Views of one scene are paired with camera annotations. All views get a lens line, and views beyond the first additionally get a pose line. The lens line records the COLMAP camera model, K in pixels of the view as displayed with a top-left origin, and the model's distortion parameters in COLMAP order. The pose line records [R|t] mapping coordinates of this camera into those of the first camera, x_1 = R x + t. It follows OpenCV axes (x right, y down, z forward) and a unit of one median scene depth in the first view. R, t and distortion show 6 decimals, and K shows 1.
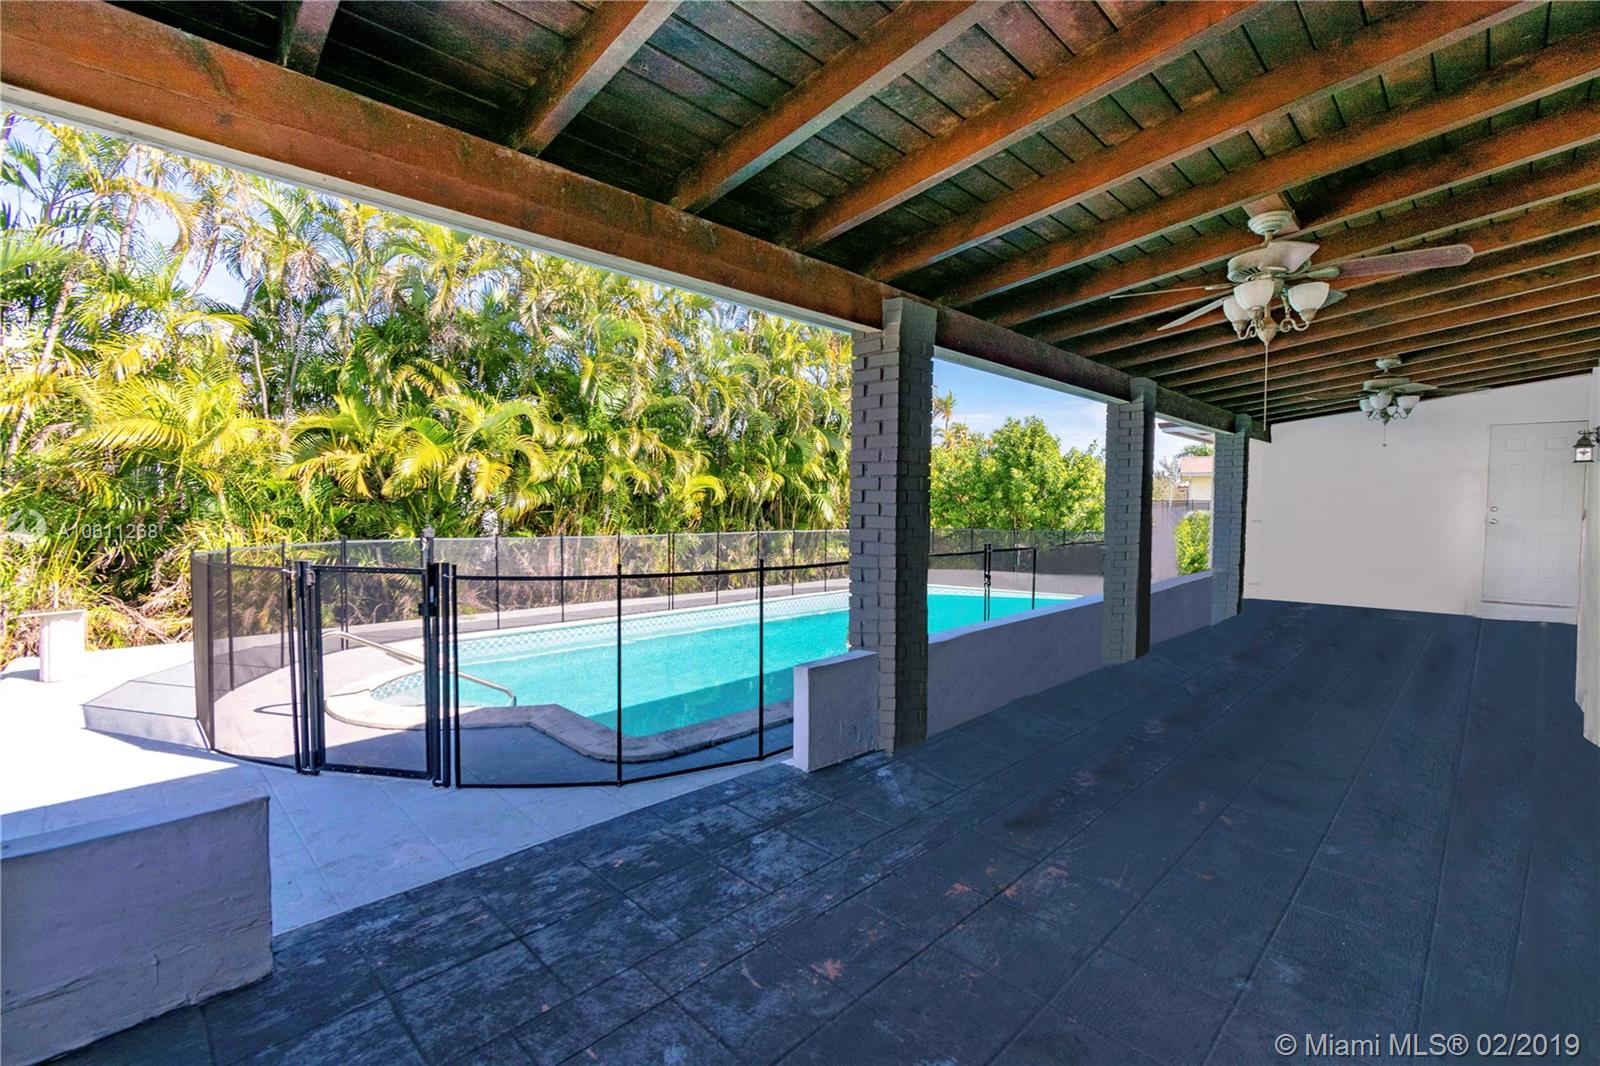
lens RADIAL K [[704.3, 0, 800.0], [0, 704.3, 533.0], [0, 0, 1]] dist [0.001042, 0.000063]
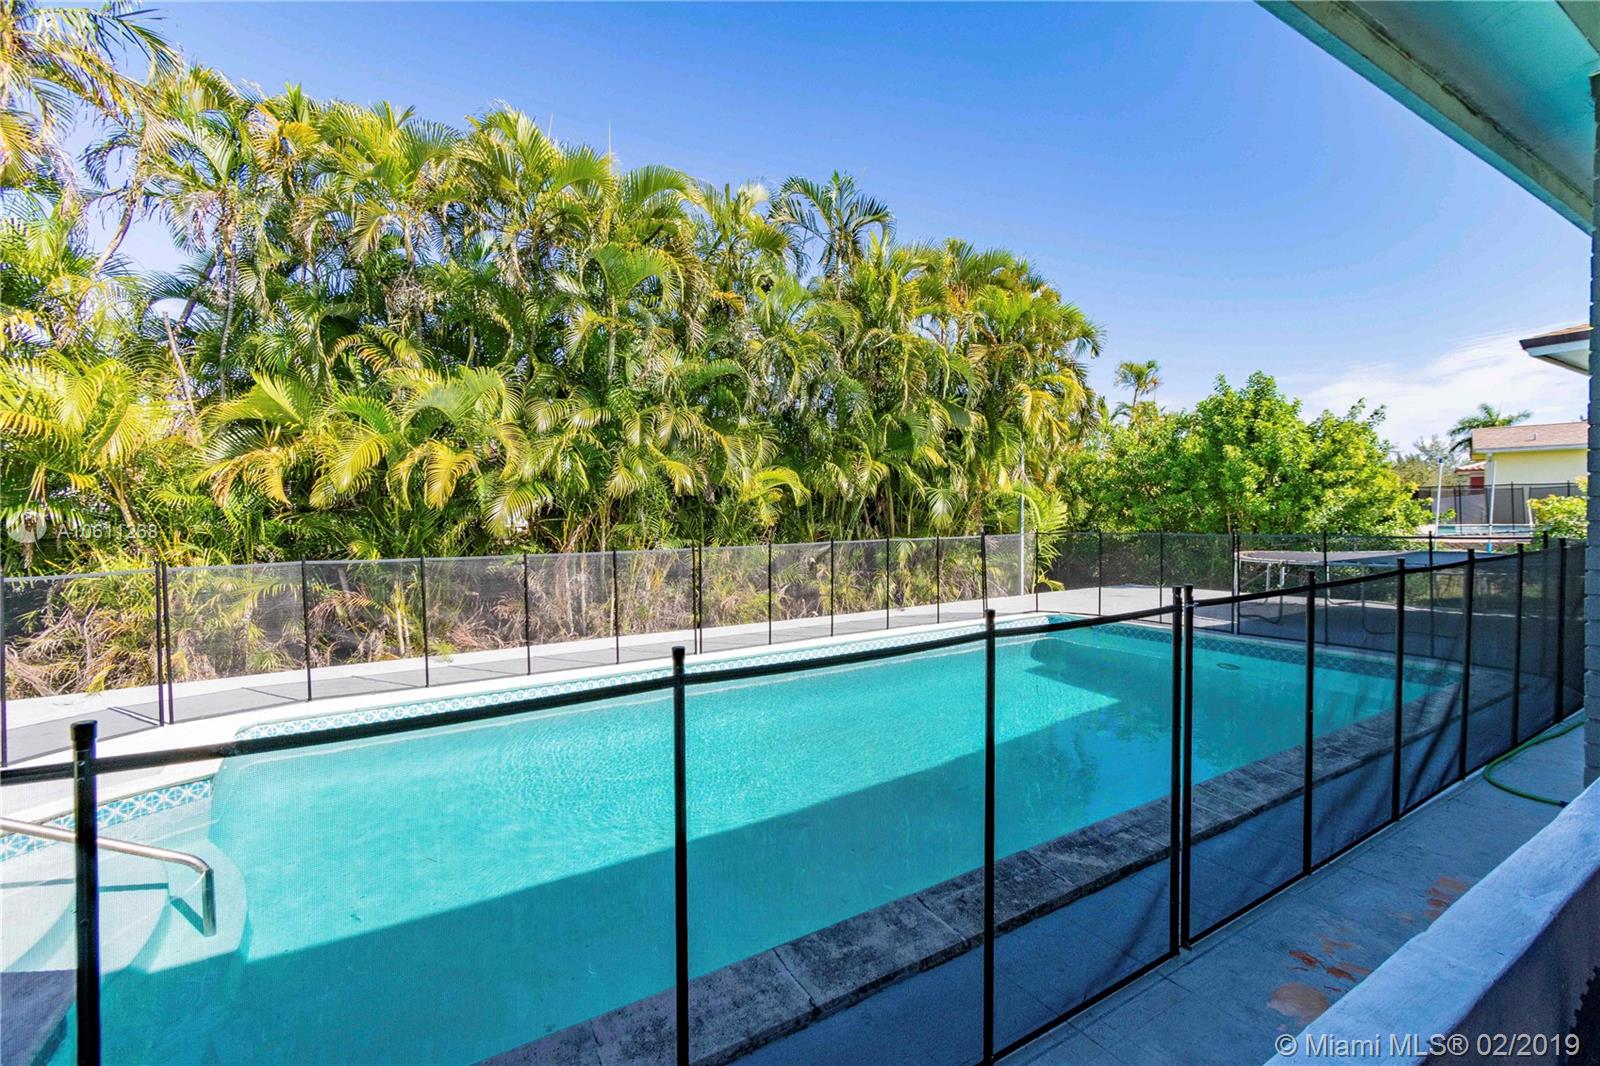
lens RADIAL K [[707.8, 0, 802.7], [0, 707.8, 570.4], [0, 0, 1]] dist [-0.007300, -0.000323]
pose [[0.970652, -0.002927, -0.240472, 0.070619], [0.014719, 0.998774, 0.047253, -0.006141], [0.240039, -0.049406, 0.969505, 0.242899]]
